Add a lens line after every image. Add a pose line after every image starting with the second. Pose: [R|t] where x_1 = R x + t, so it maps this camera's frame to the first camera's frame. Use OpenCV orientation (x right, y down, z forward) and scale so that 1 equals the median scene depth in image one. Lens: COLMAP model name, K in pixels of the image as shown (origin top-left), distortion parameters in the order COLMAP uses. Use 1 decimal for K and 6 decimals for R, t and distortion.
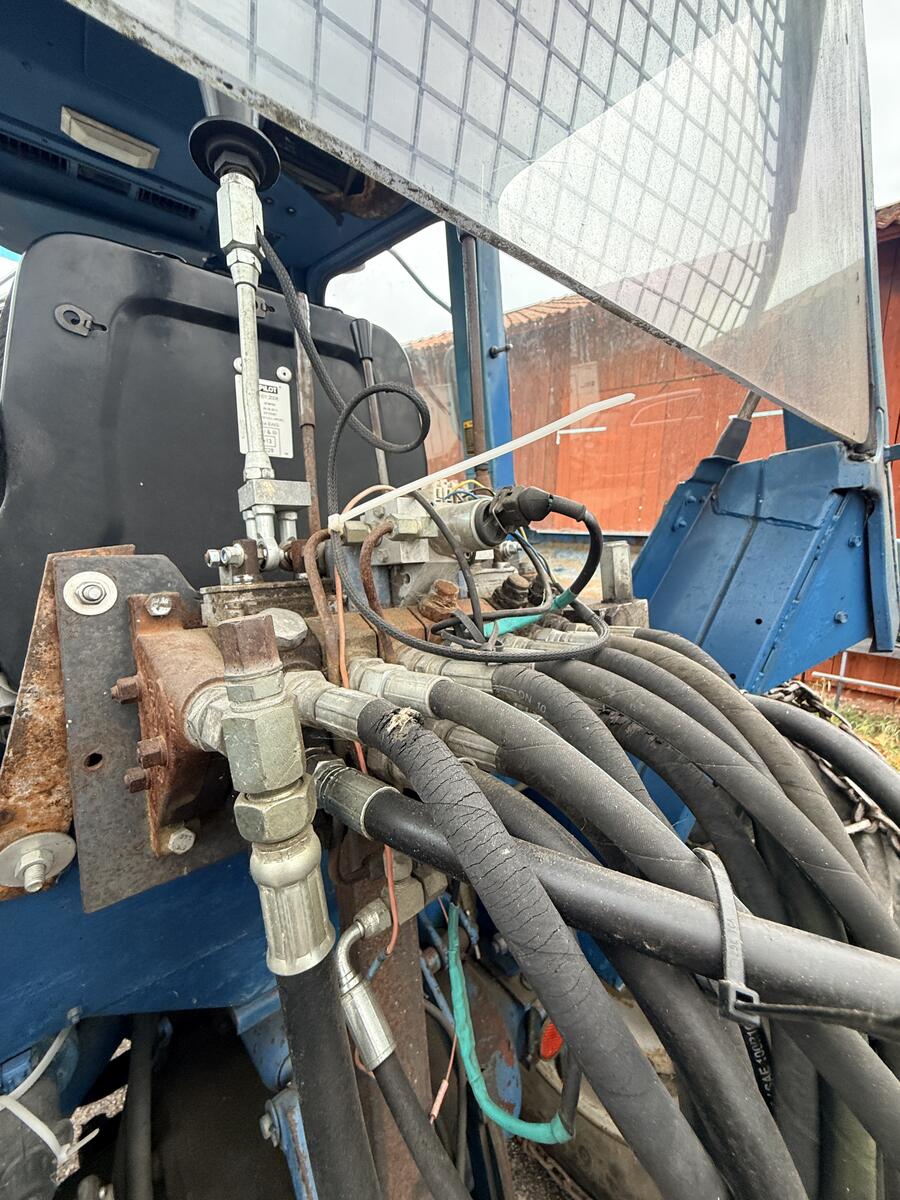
lens RADIAL K [[478.1, 0, 447.4], [0, 478.1, 600.8], [0, 0, 1]] dist [-0.001181, 0.000303]
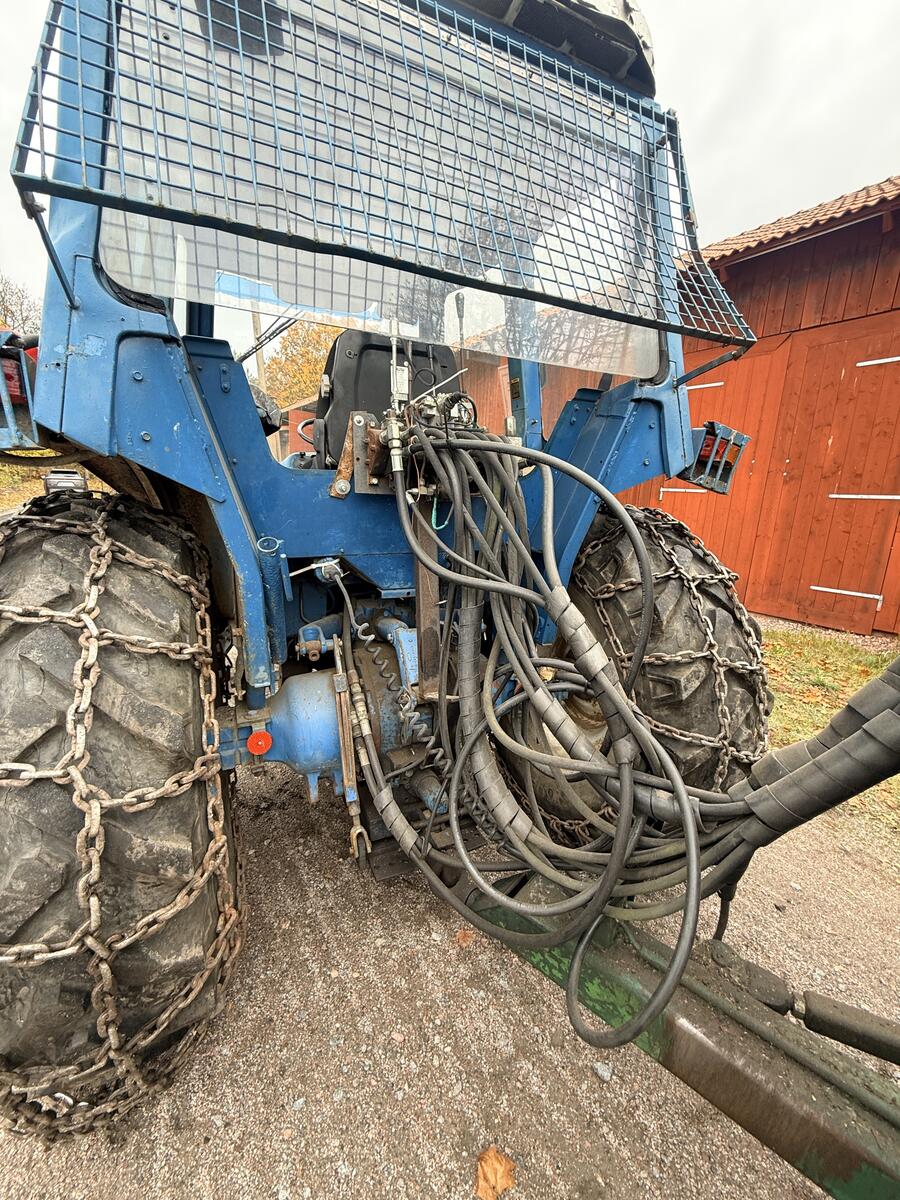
lens RADIAL K [[478.1, 0, 450.7], [0, 478.1, 602.3], [0, 0, 1]] dist [-0.001181, 0.000303]
pose [[0.964731, 0.063959, -0.255348, 1.165432], [-0.049017, 0.996715, 0.064464, 1.184700], [0.258632, -0.049674, 0.964698, -2.784568]]
